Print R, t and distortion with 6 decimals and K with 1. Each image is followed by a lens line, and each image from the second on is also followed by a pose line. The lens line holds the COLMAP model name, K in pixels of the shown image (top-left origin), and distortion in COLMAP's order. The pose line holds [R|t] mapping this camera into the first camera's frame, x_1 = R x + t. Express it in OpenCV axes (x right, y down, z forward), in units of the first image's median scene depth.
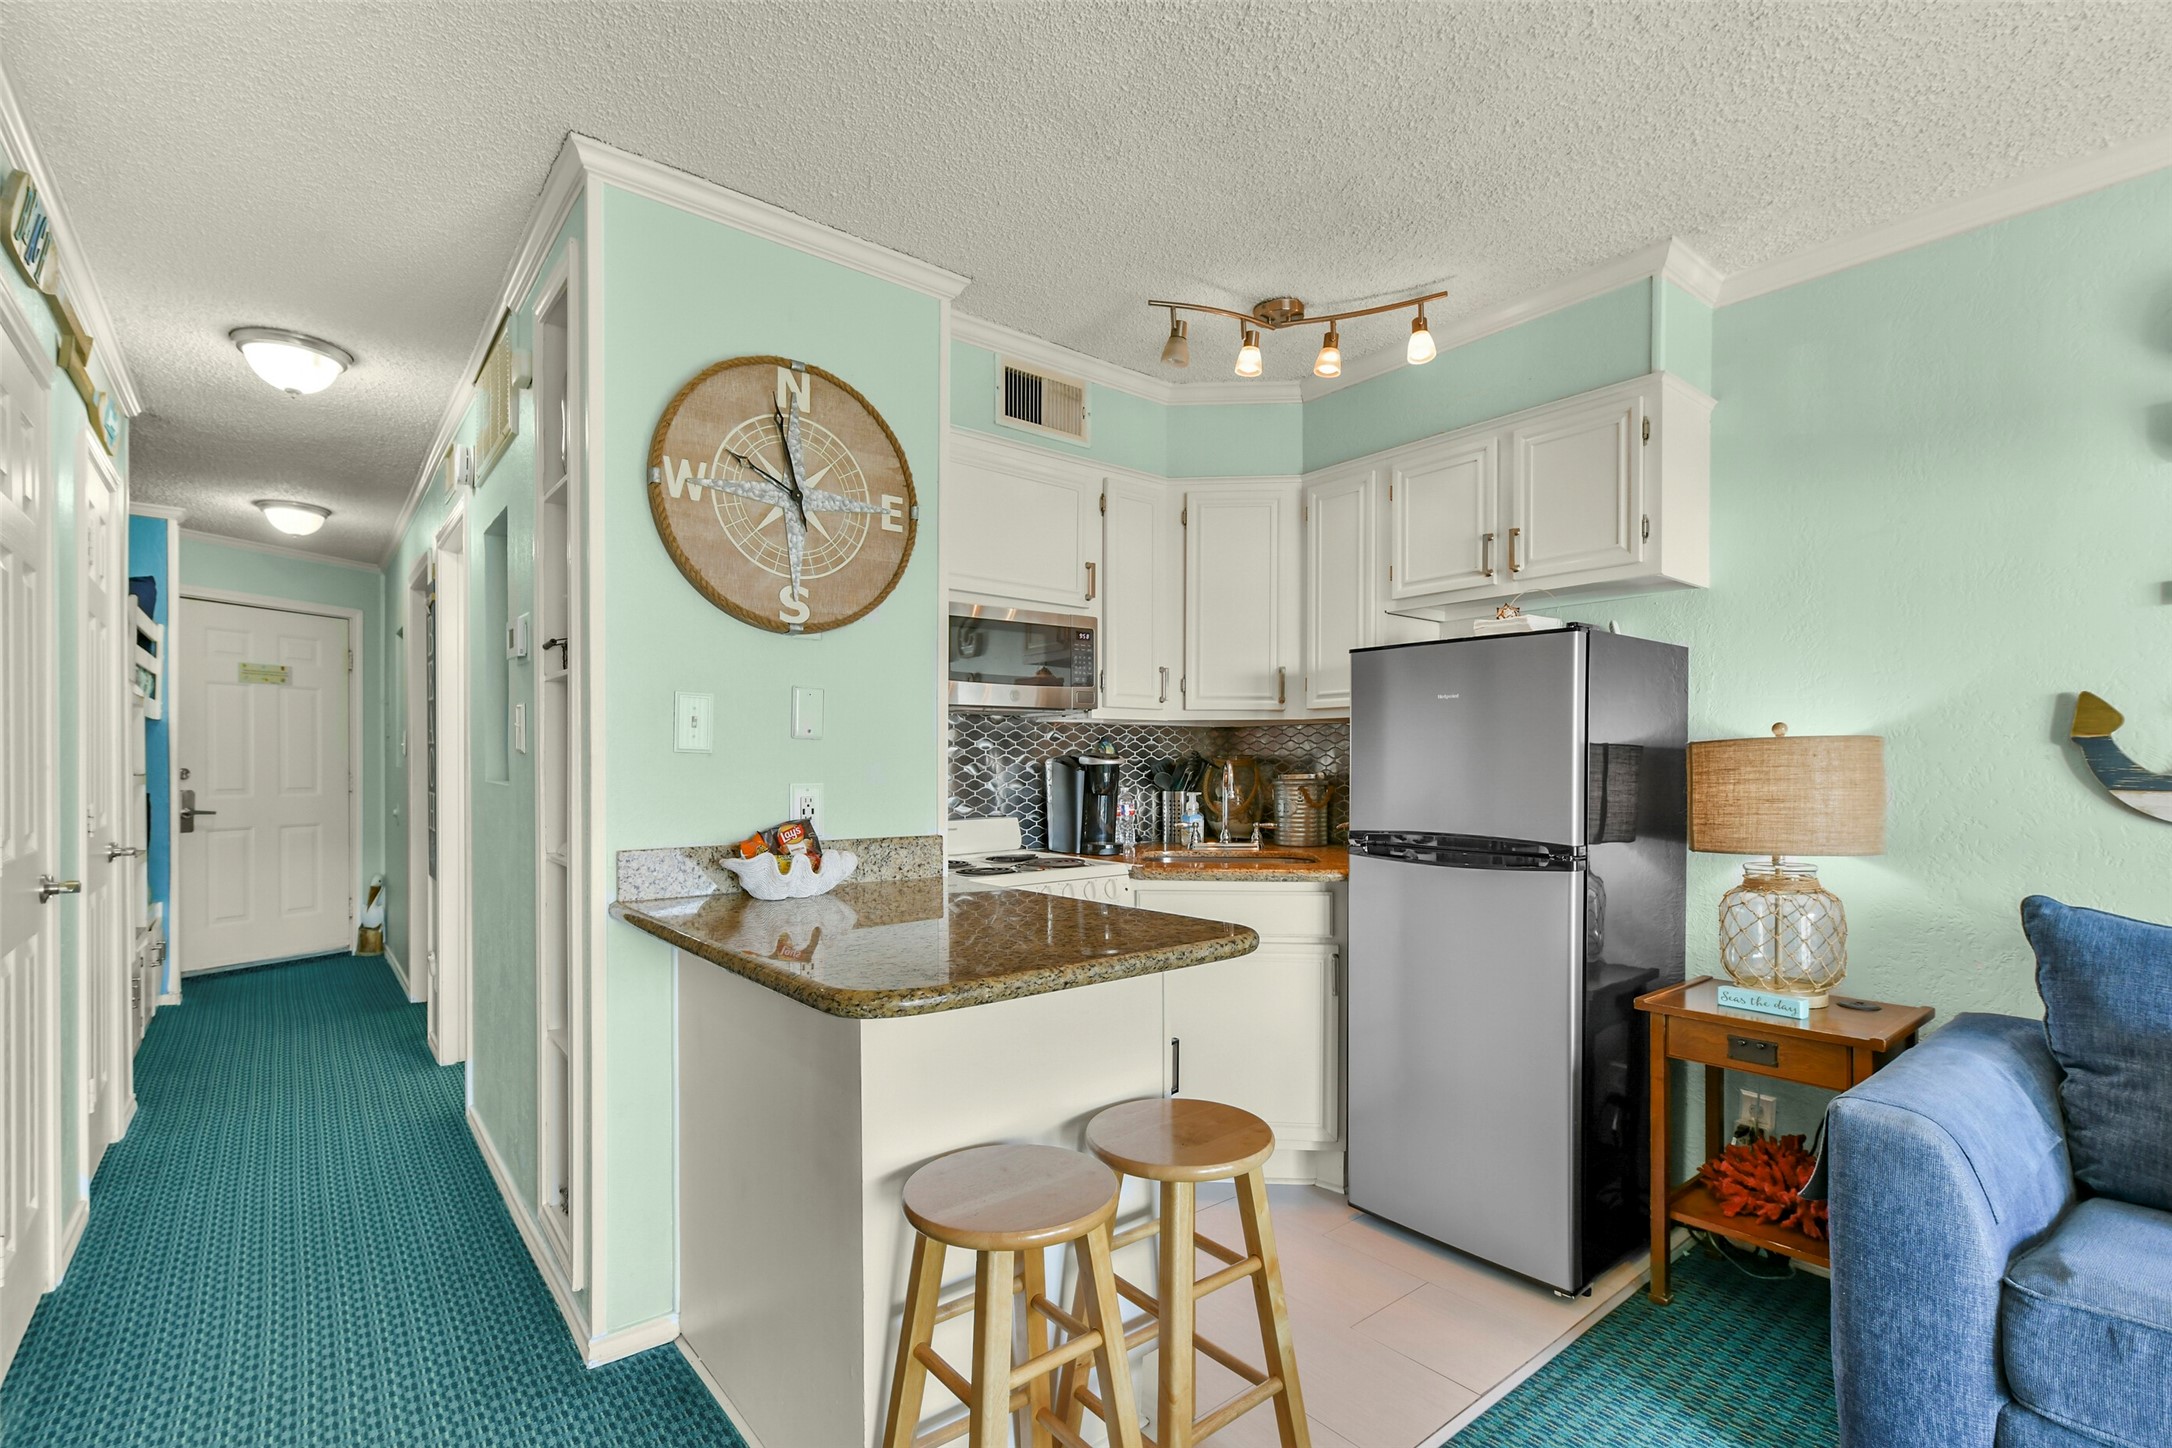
lens RADIAL K [[988.0, 0, 1092.2], [0, 988.0, 781.0], [0, 0, 1]] dist [0.001056, 0.000168]
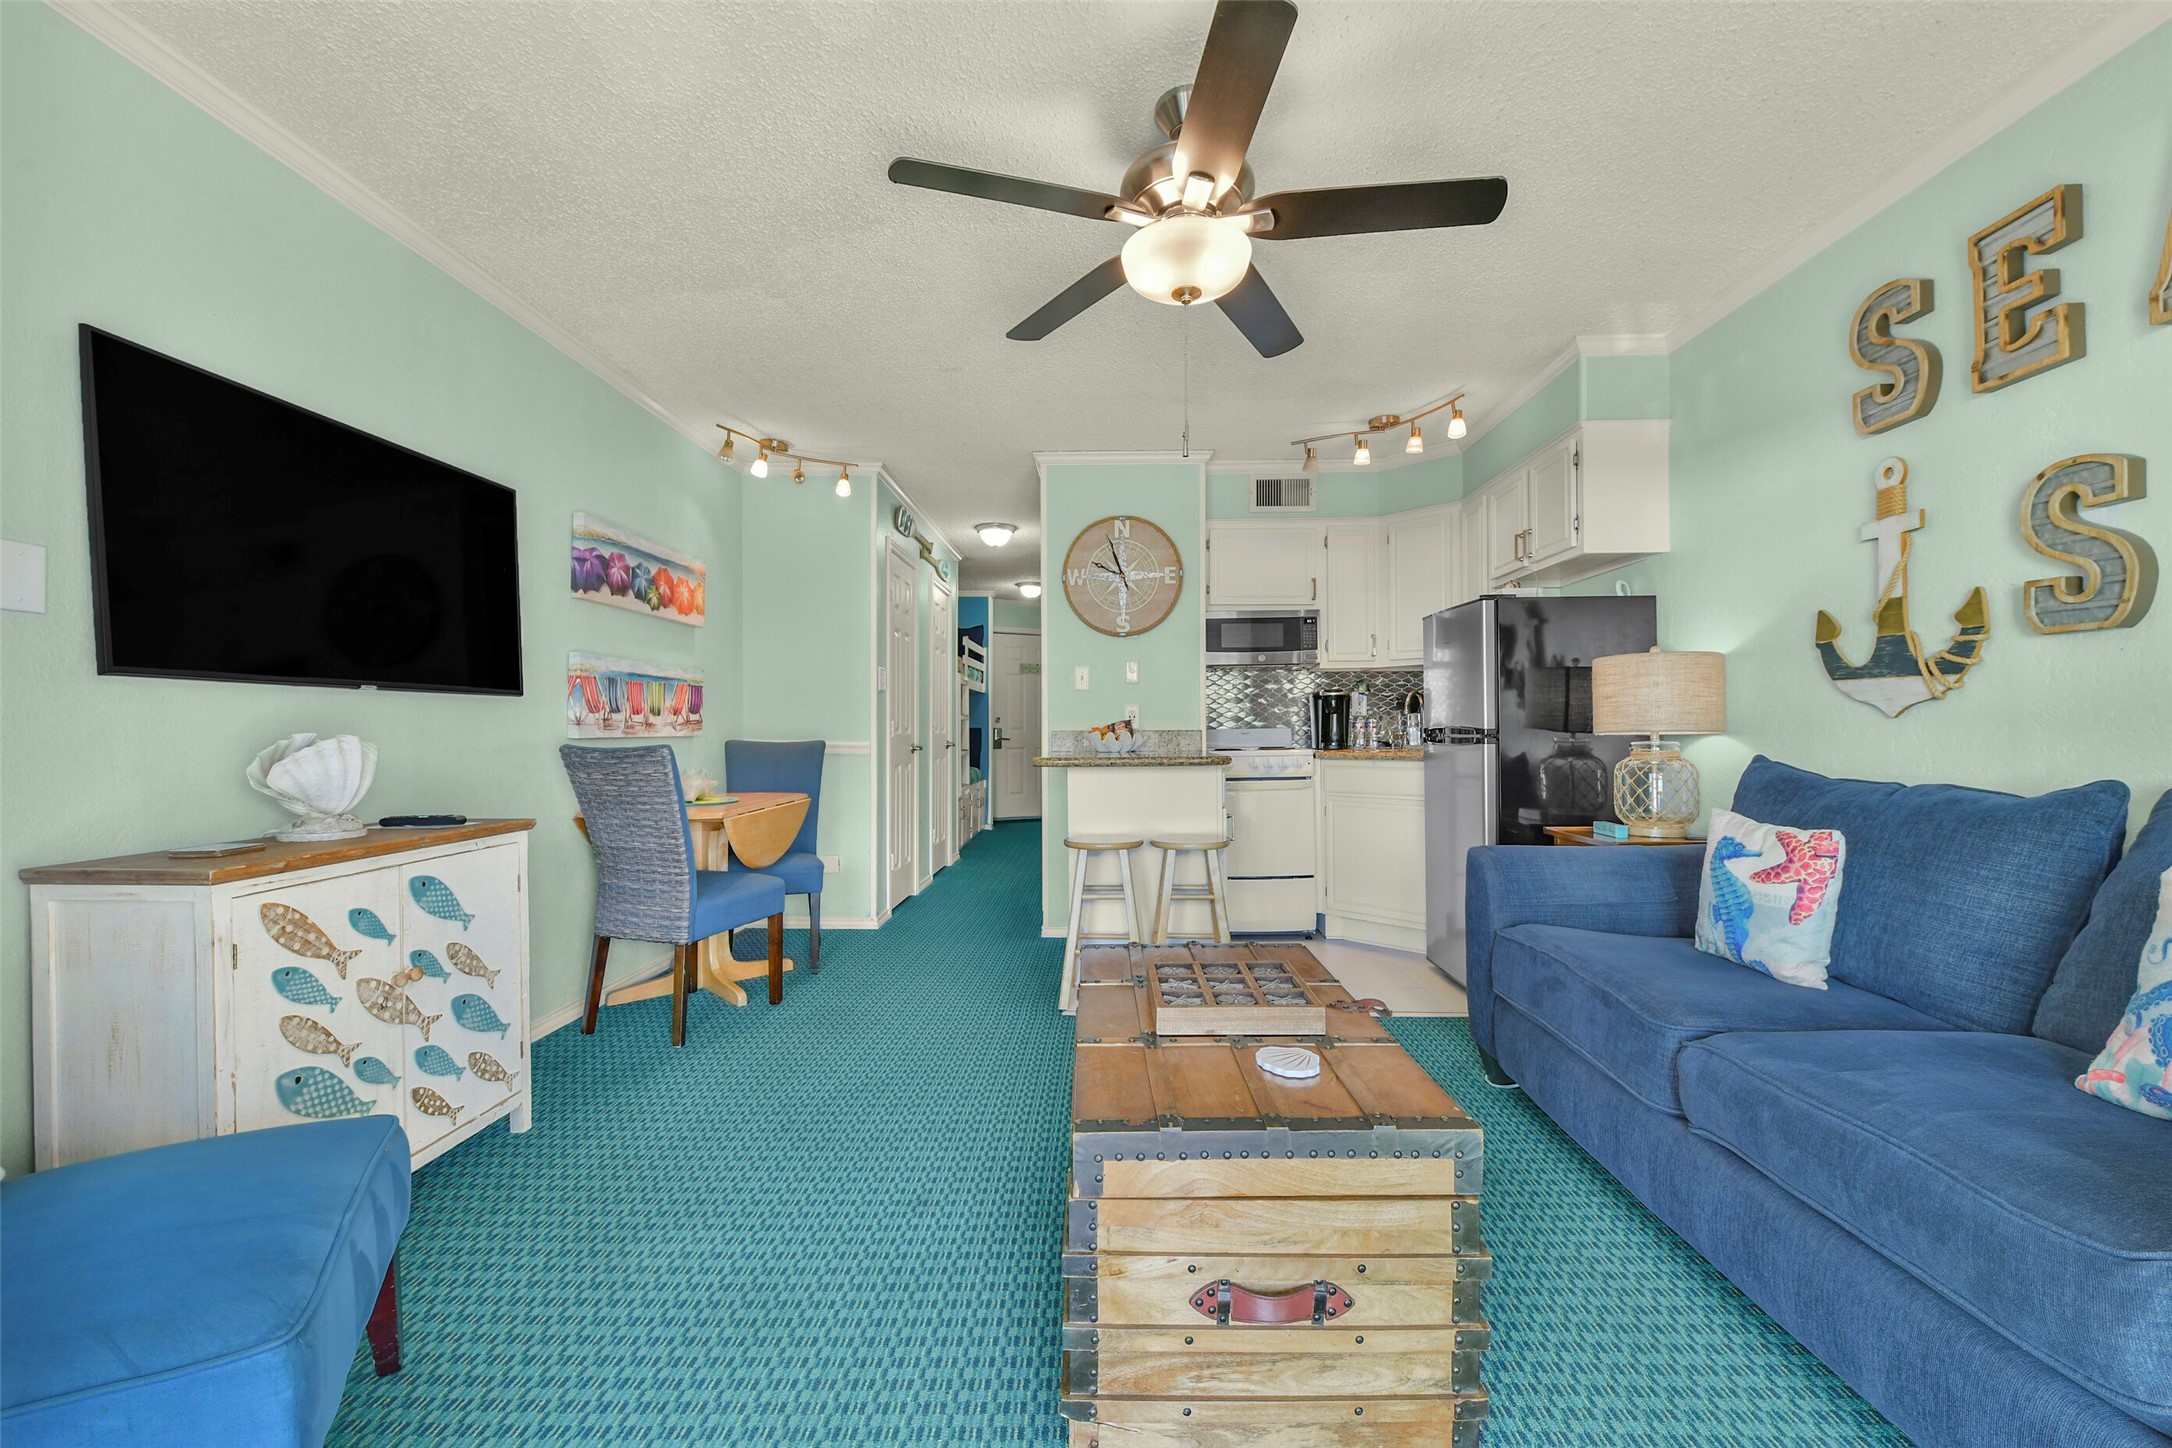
lens RADIAL K [[866.7, 0, 1093.3], [0, 866.7, 728.0], [0, 0, 1]] dist [0.000200, -0.000169]
pose [[0.761393, -0.007486, -0.648247, 0.863264], [-0.004003, 0.999860, -0.016248, 0.084217], [0.648278, 0.014966, 0.761257, -0.502356]]
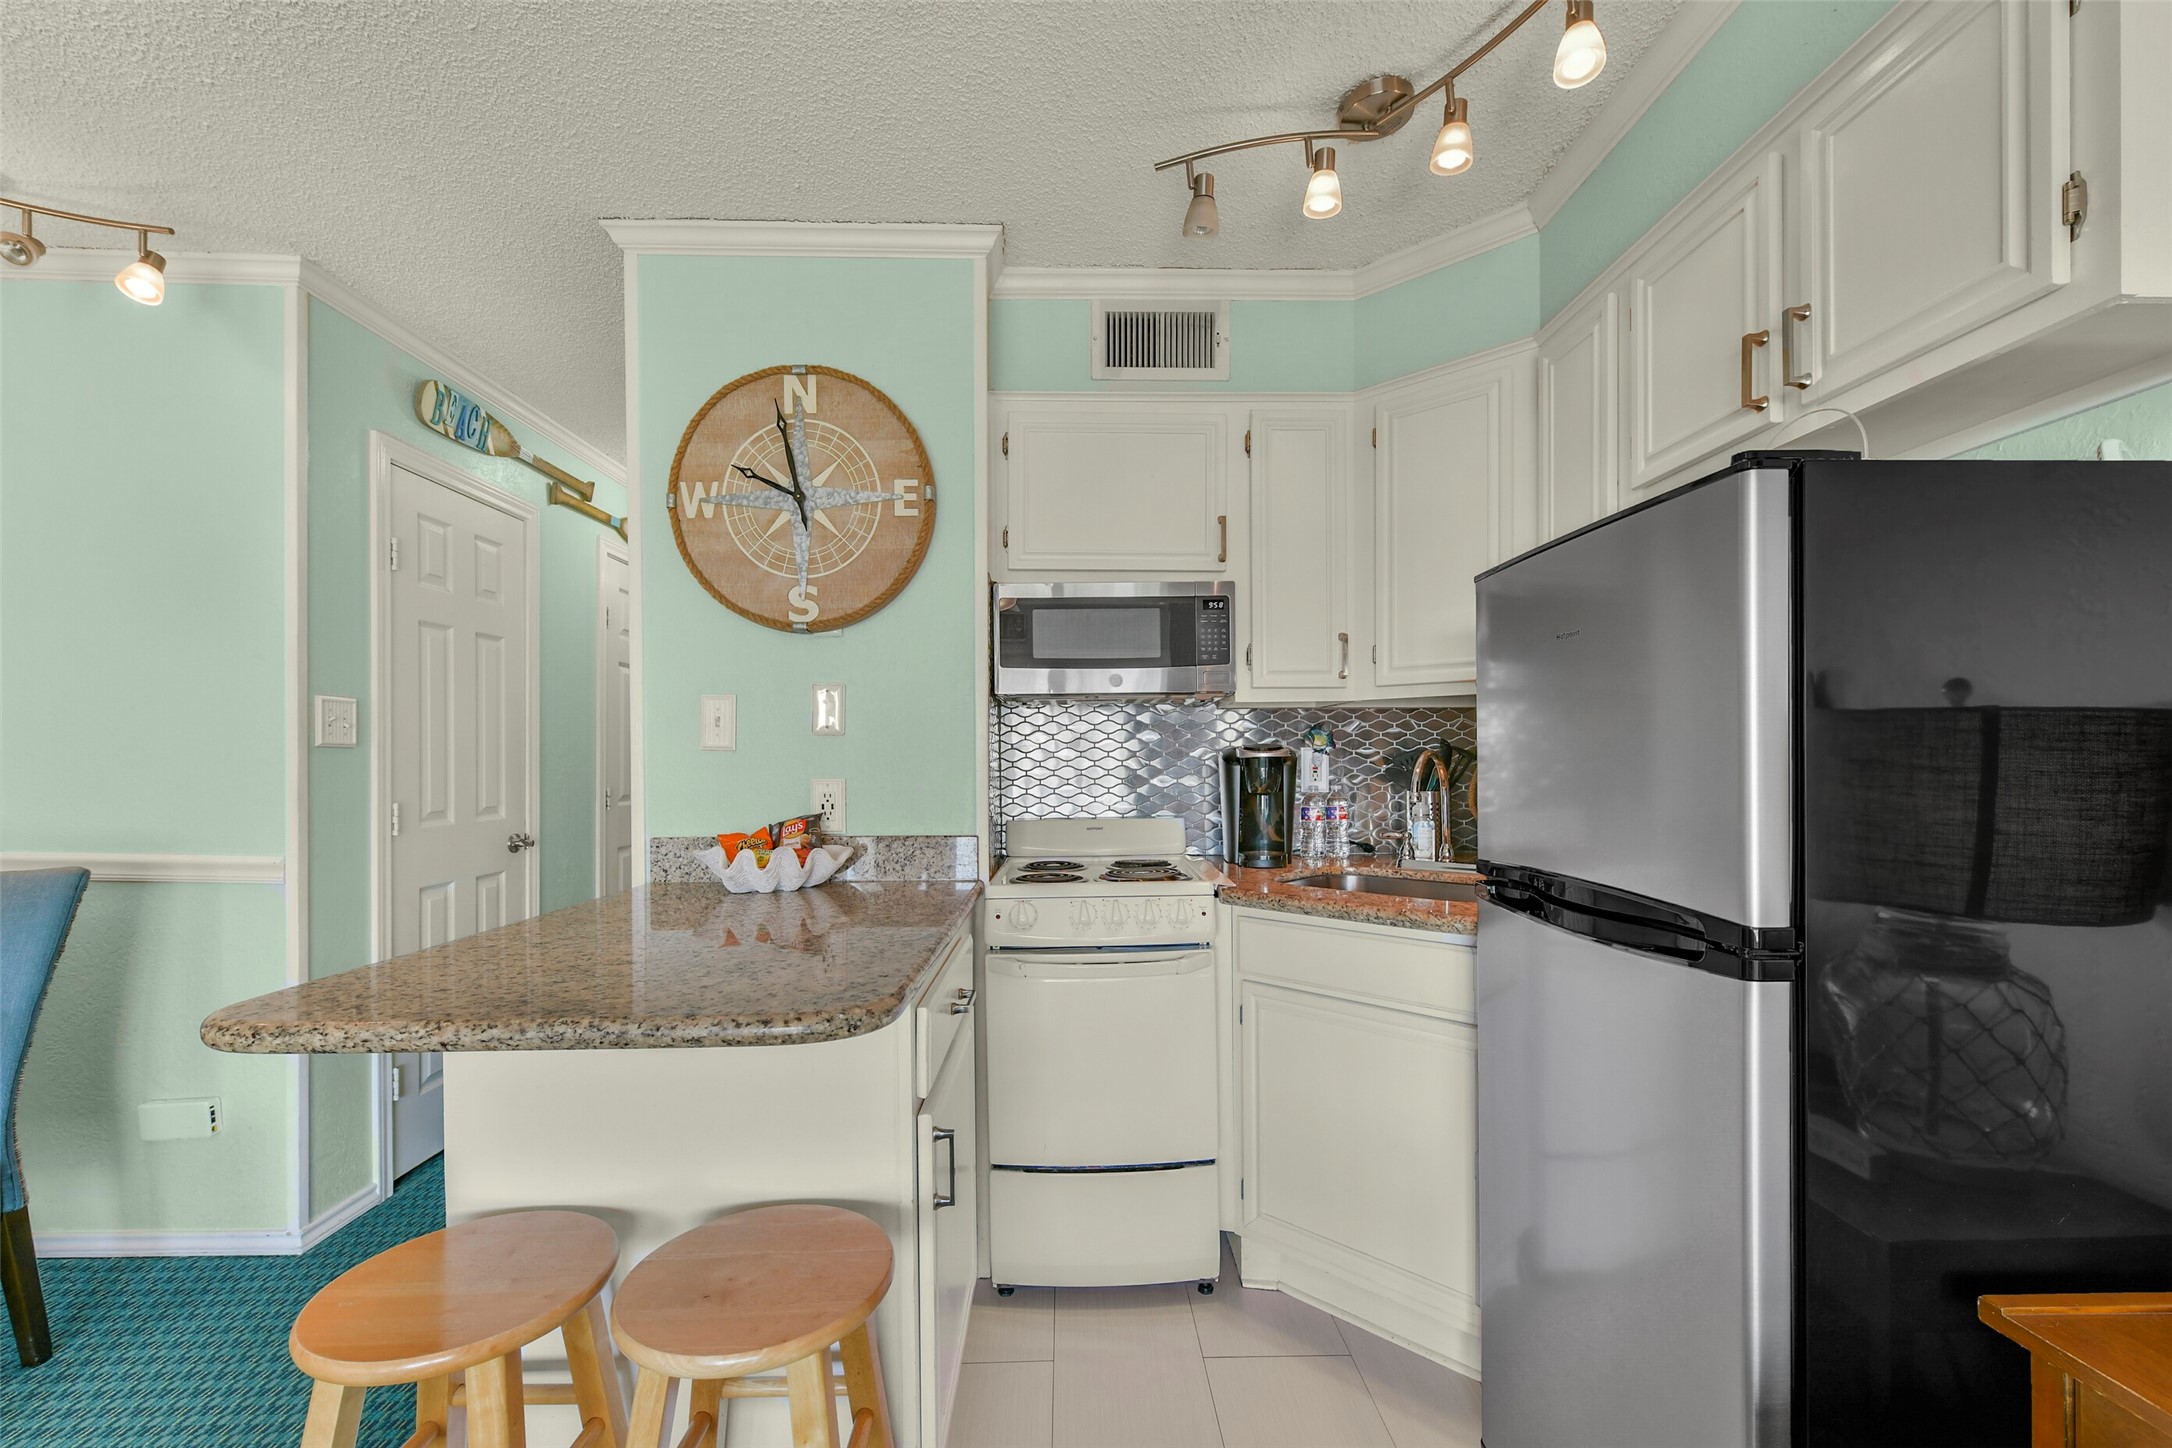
lens RADIAL K [[876.1, 0, 1088.4], [0, 876.1, 763.1], [0, 0, 1]] dist [0.000949, 0.000220]
pose [[0.789653, -0.002186, -0.613550, 0.456829], [-0.004165, 0.999952, -0.008923, -0.006566], [0.613540, 0.009602, 0.789605, 0.439820]]
